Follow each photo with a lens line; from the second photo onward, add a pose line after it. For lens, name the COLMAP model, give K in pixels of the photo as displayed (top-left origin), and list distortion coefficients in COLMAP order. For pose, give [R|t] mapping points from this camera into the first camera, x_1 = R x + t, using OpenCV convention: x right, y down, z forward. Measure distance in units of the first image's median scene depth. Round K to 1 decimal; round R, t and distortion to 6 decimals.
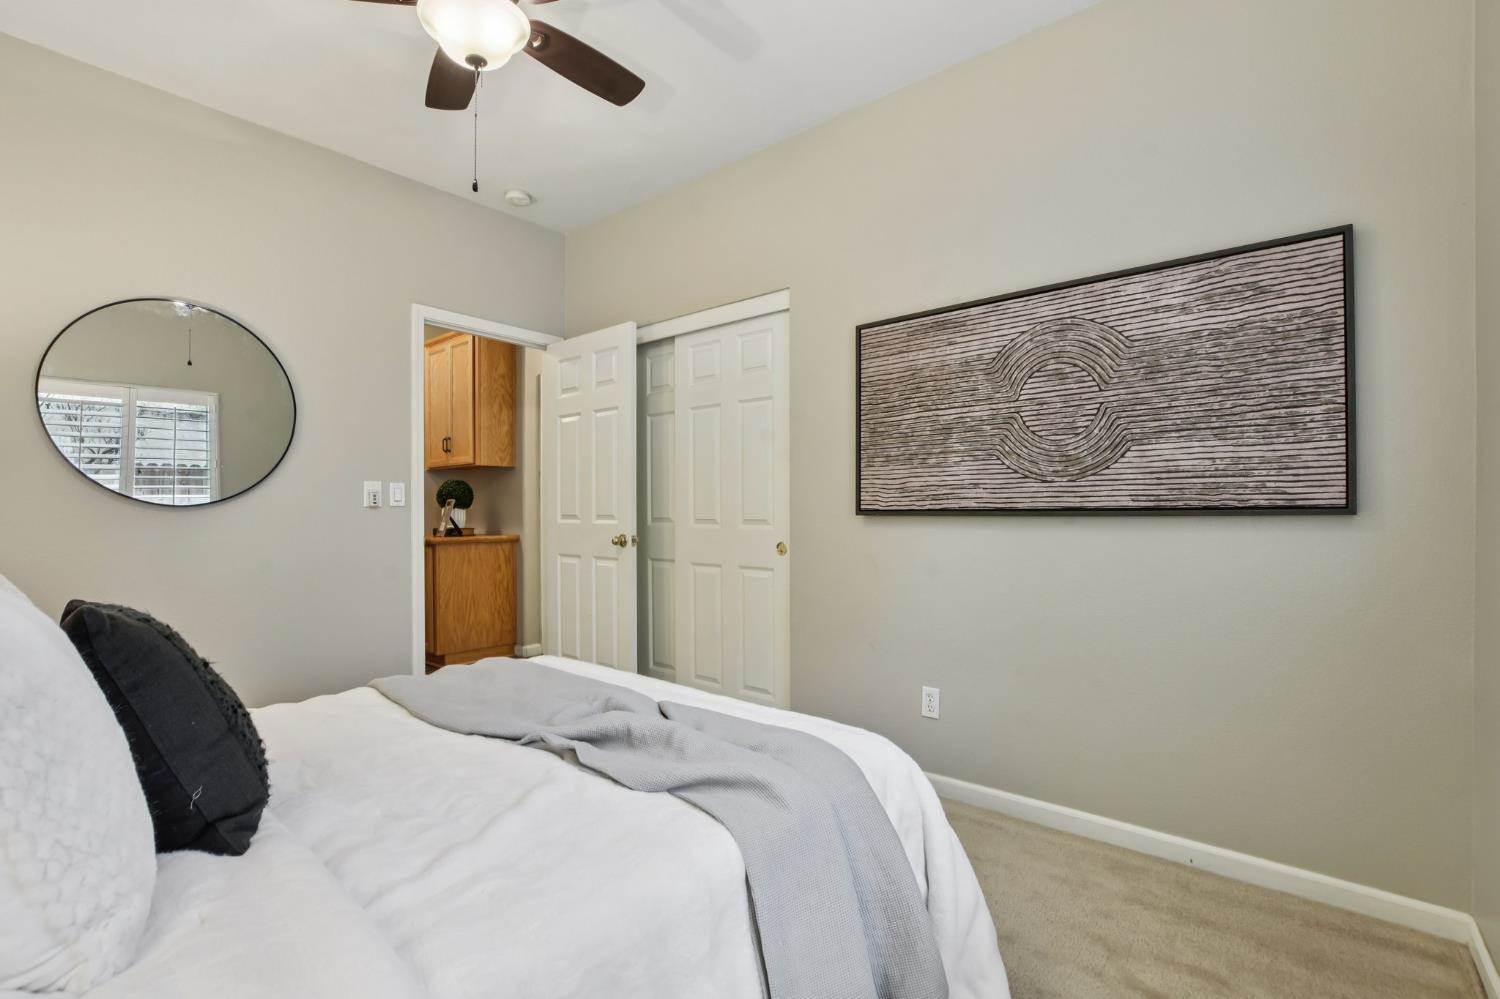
lens RADIAL K [[661.3, 0, 745.8], [0, 661.3, 507.9], [0, 0, 1]] dist [-0.029370, 0.001403]
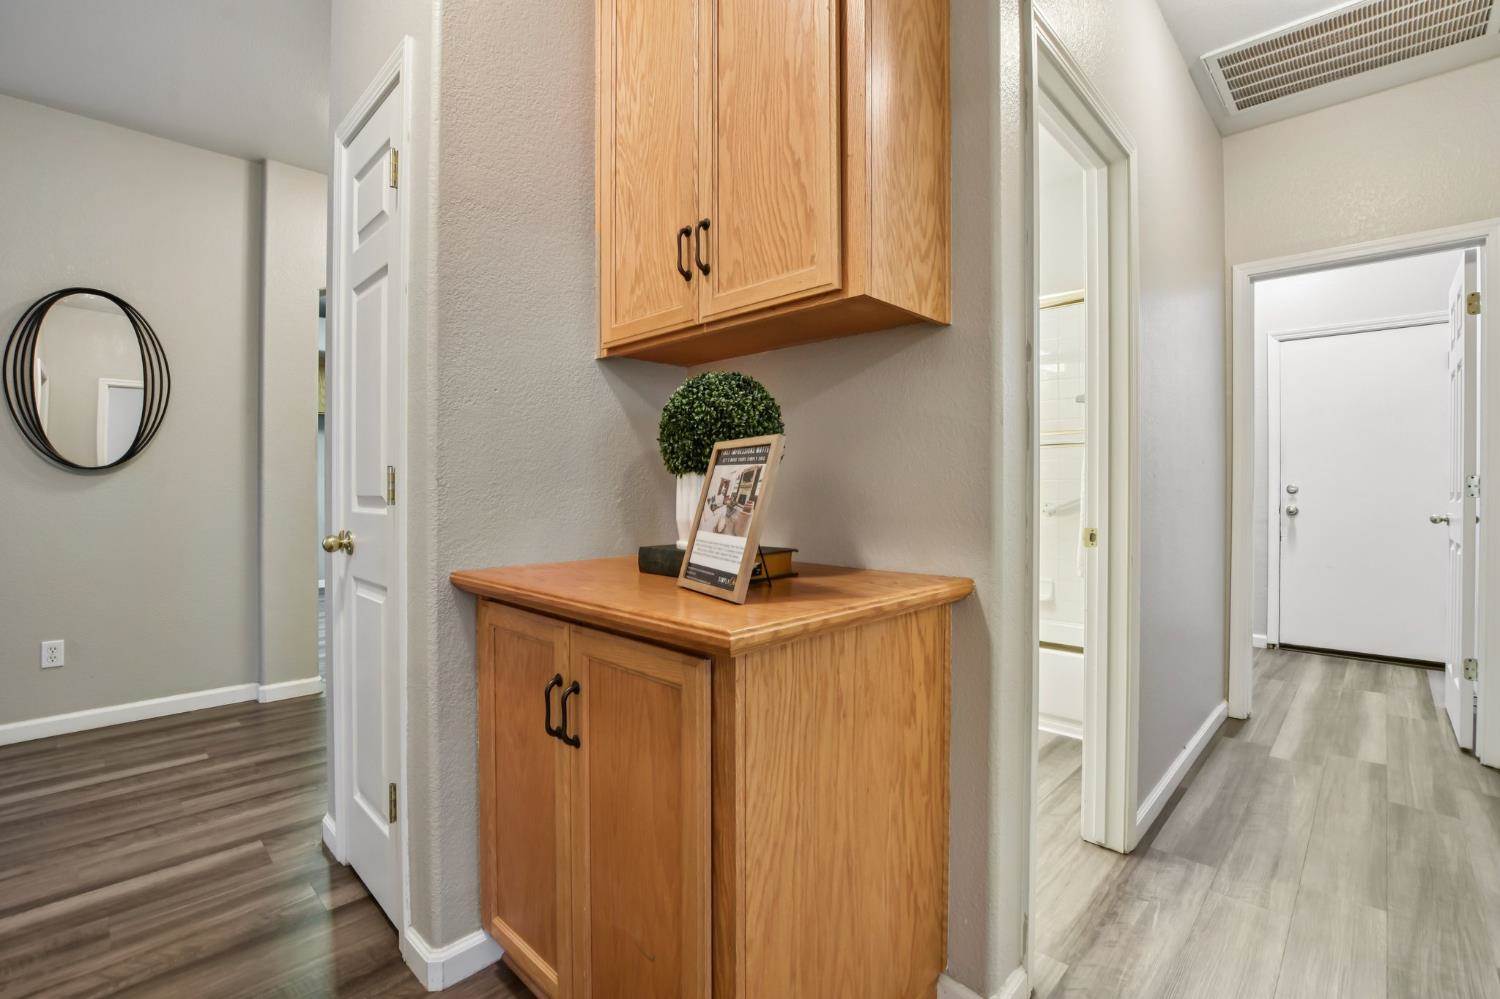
lens RADIAL K [[661.3, 0, 755.5], [0, 661.3, 491.3], [0, 0, 1]] dist [-0.029370, 0.001403]
pose [[0.997549, 0.007279, -0.069591, -0.416317], [-0.006930, 0.999962, 0.005261, 0.005126], [0.069627, -0.004766, 0.997562, 0.738050]]
